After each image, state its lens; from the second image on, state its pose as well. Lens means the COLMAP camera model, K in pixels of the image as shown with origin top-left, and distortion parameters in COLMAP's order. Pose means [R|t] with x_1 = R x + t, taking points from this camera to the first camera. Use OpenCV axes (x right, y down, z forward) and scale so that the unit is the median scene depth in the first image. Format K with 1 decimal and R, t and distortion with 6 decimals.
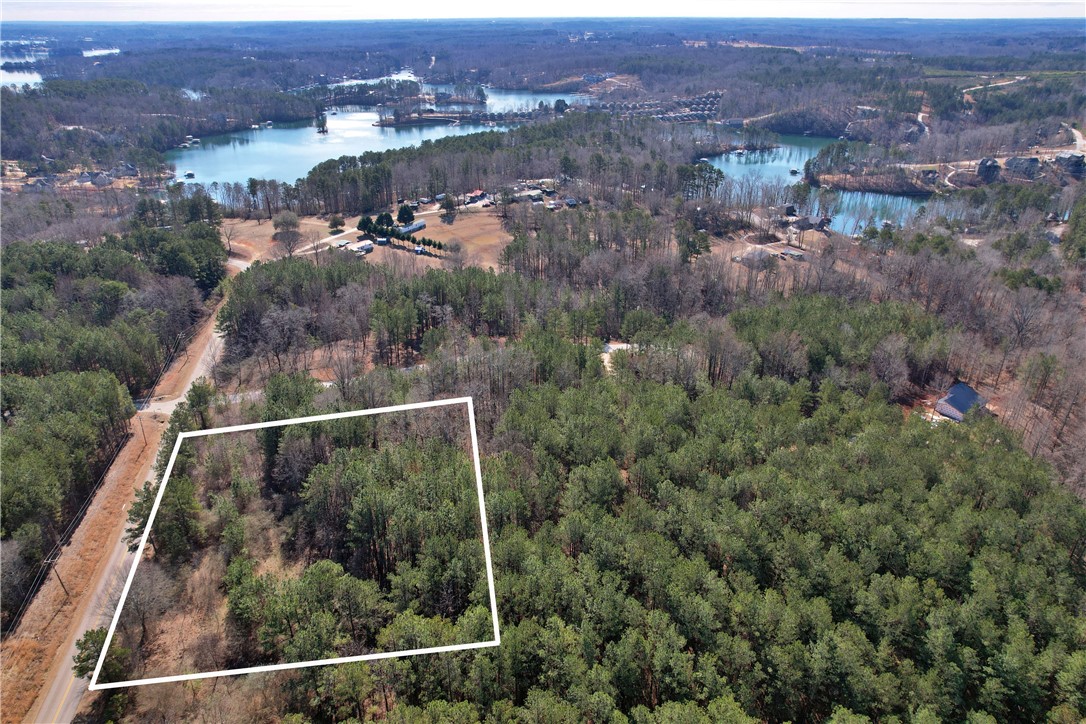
lens RADIAL K [[716.1, 0, 543.0], [0, 716.1, 362.0], [0, 0, 1]] dist [-0.079869, 0.080392]
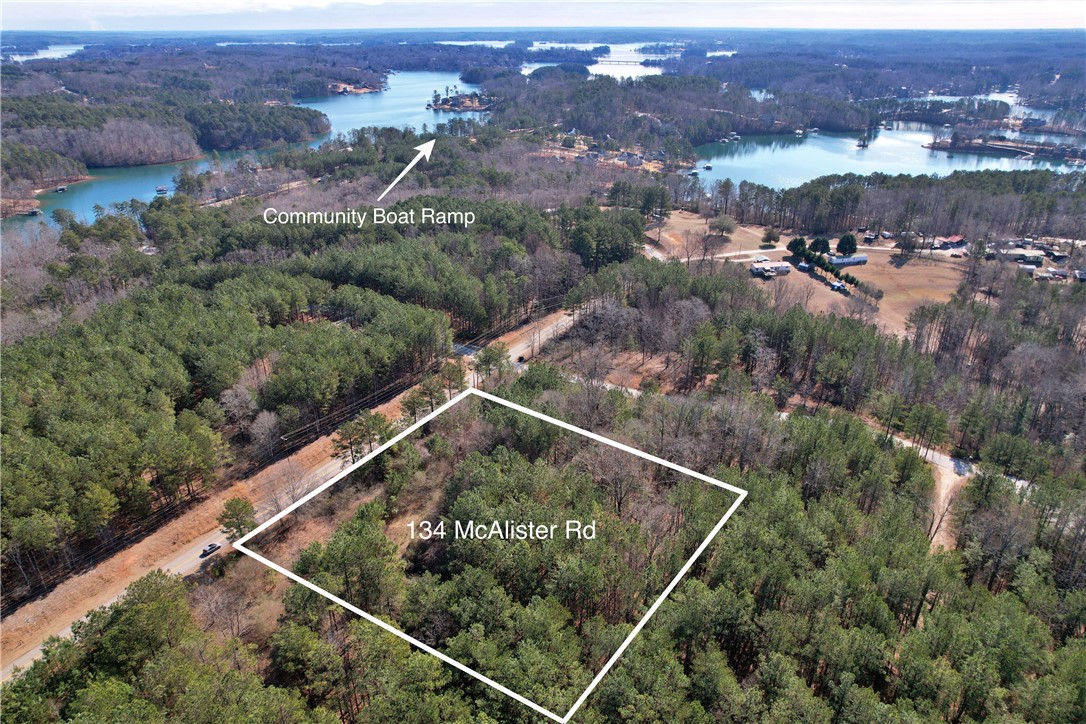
lens RADIAL K [[716.1, 0, 543.0], [0, 716.1, 362.0], [0, 0, 1]] dist [-0.079869, 0.080392]
pose [[0.726676, 0.304547, -0.615786, 0.110412], [-0.309990, 0.945285, 0.101693, -0.036440], [0.613064, 0.116990, 0.781323, 0.081712]]
